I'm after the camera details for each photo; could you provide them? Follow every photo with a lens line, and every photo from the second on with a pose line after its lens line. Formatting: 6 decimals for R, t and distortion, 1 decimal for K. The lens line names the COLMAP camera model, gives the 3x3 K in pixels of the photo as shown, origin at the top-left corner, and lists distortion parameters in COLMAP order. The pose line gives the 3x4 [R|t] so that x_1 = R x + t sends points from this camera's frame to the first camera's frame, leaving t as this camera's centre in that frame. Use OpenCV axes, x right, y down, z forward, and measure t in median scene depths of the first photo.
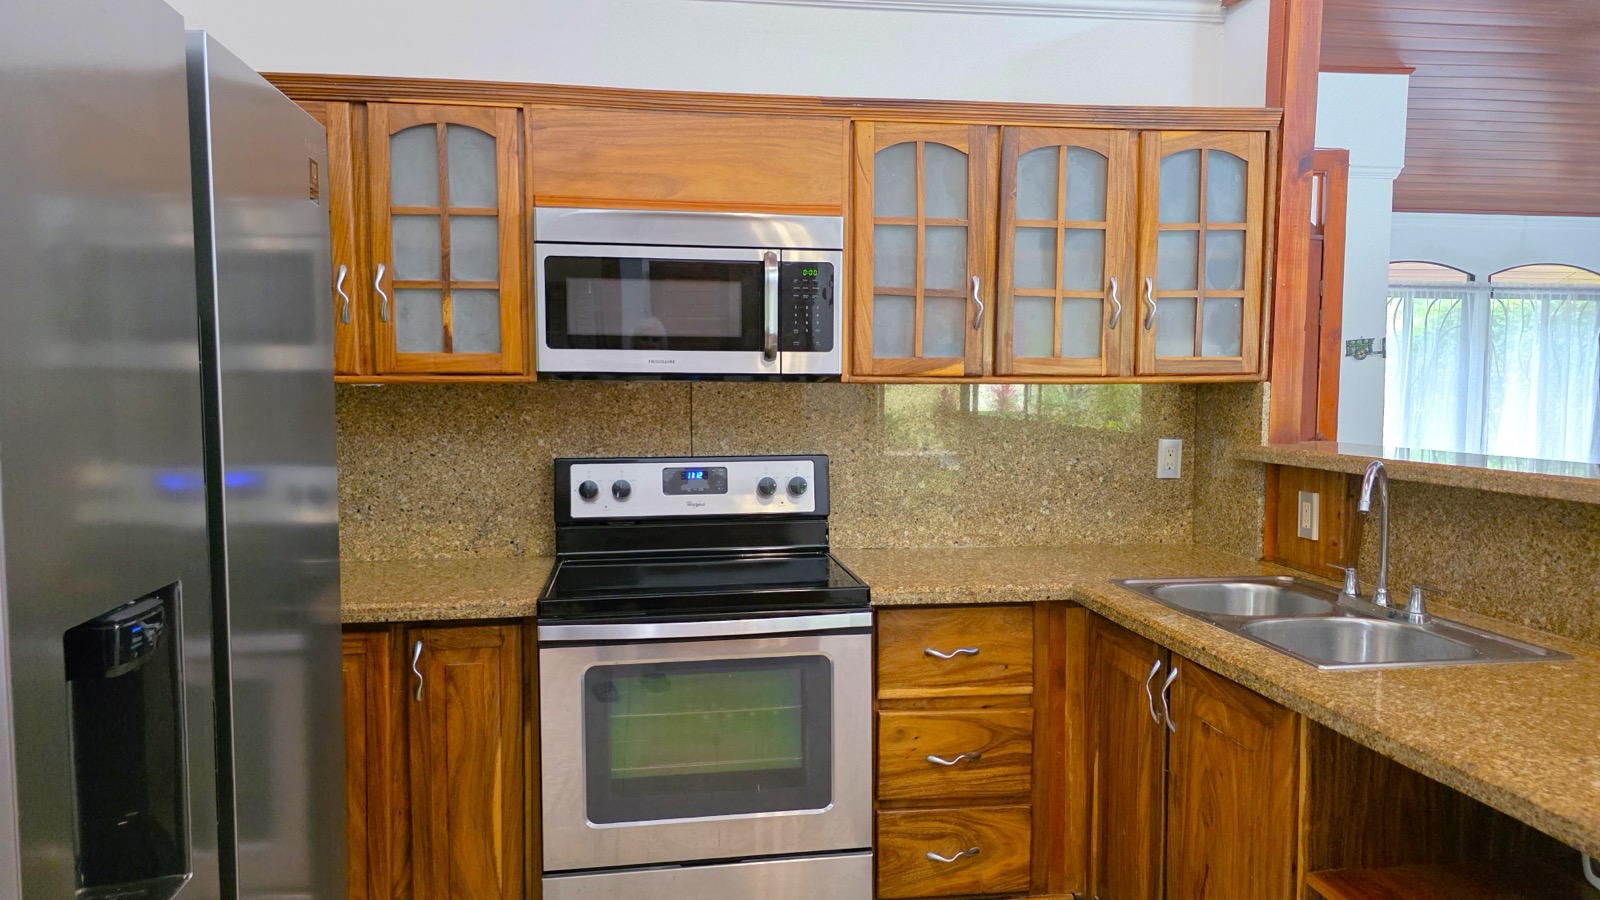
lens RADIAL K [[1076.0, 0, 800.0], [0, 1076.0, 456.9], [0, 0, 1]] dist [0.029558, -0.011369]
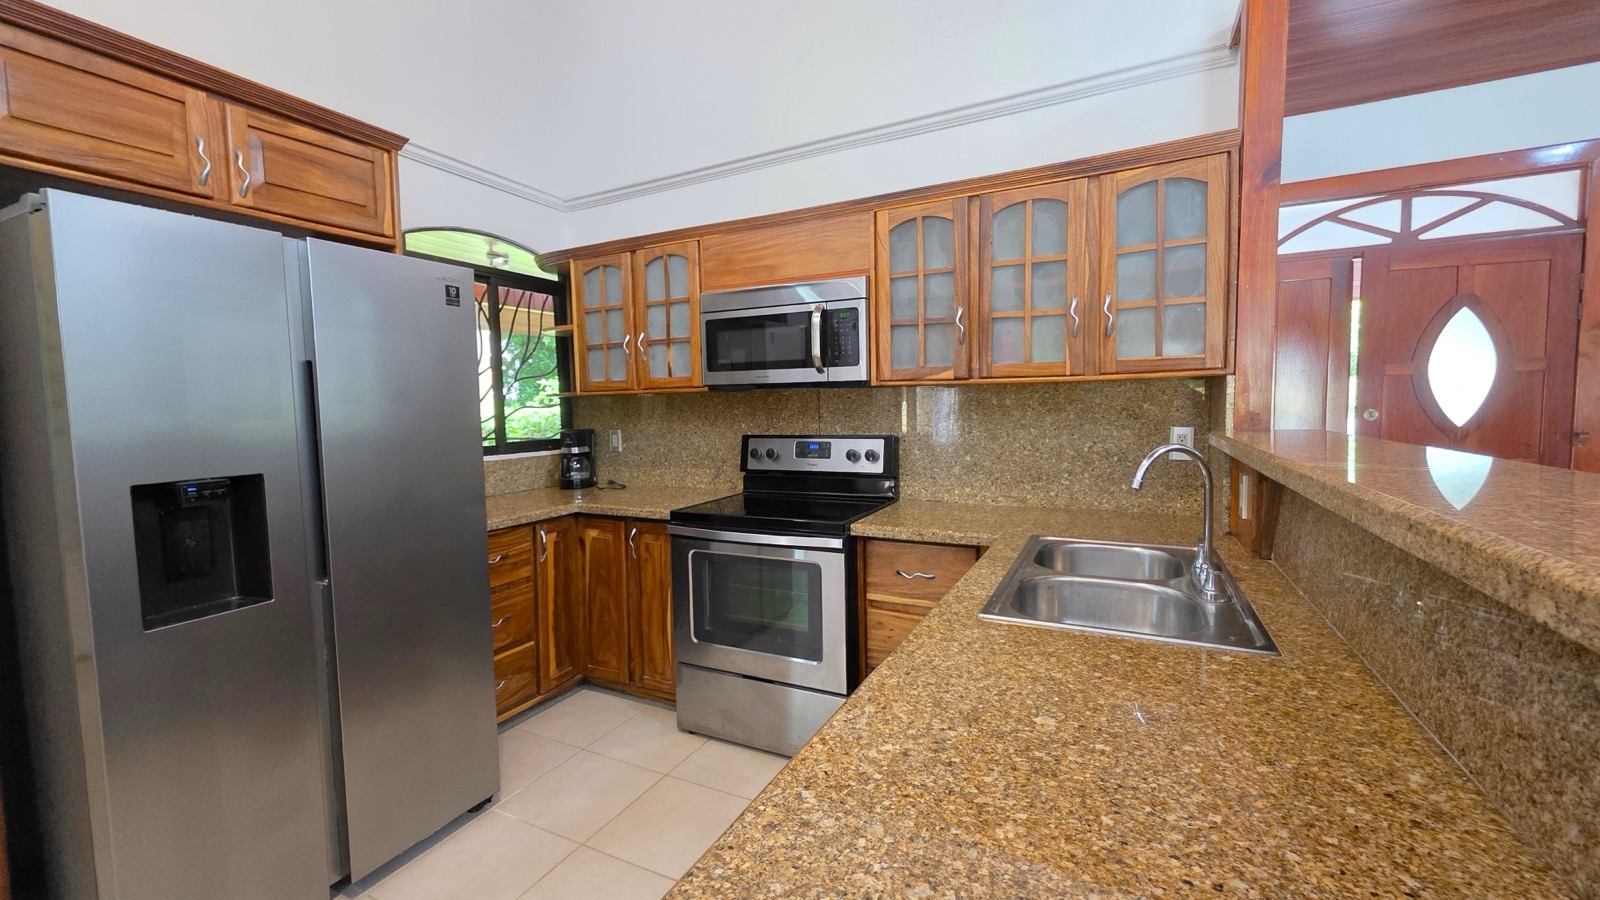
lens RADIAL K [[638.3, 0, 799.8], [0, 638.3, 439.1], [0, 0, 1]] dist [-0.002993, -0.000324]
pose [[0.814120, 0.017845, -0.580422, 0.483587], [-0.021323, 0.999772, 0.000828, 0.005951], [0.580304, 0.011702, 0.814316, 0.221726]]
